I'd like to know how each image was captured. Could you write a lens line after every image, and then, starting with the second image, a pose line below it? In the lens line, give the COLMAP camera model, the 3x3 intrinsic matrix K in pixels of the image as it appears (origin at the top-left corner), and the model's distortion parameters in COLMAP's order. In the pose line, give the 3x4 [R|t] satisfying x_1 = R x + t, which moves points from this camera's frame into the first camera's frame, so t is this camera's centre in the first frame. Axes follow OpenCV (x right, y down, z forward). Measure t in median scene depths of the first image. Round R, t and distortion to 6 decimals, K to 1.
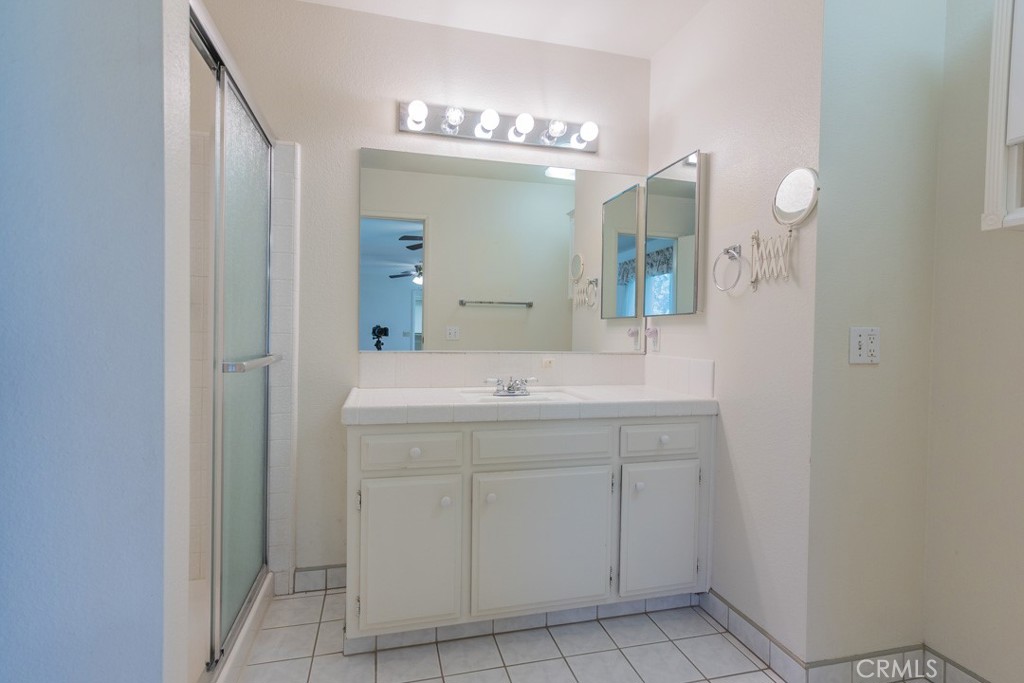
lens RADIAL K [[505.9, 0, 512.0], [0, 505.9, 341.5], [0, 0, 1]] dist [0.000823, 0.000568]
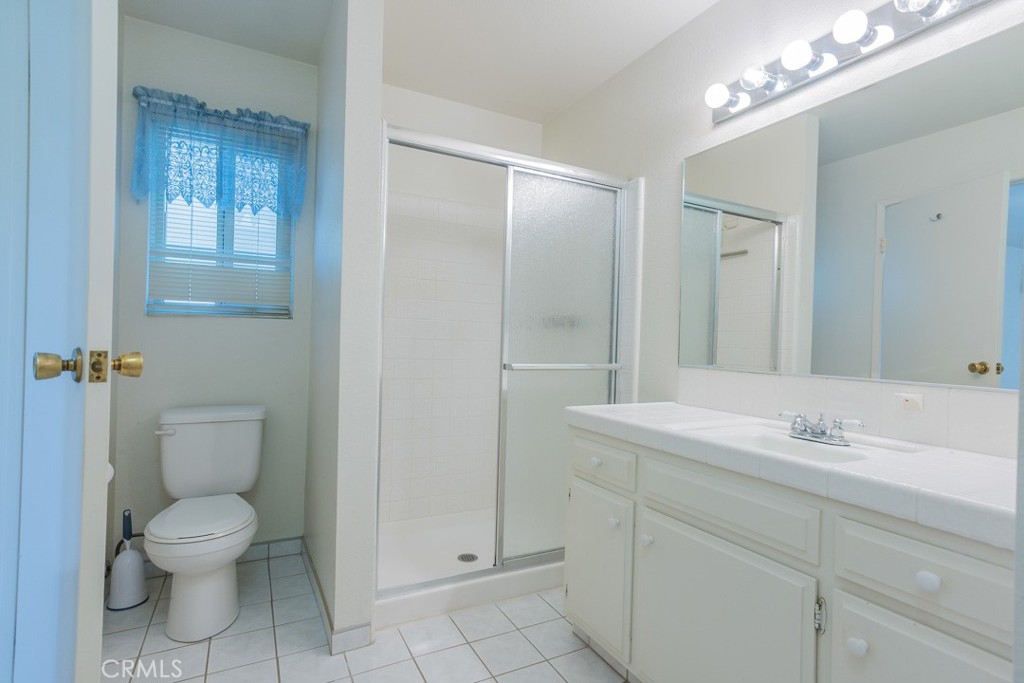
lens RADIAL K [[505.9, 0, 512.0], [0, 505.9, 341.5], [0, 0, 1]] dist [0.000823, 0.000568]
pose [[0.241994, -0.008052, -0.970244, 0.600566], [-0.048810, 0.998598, -0.020461, 0.008416], [0.969049, 0.052309, 0.241262, 0.480345]]
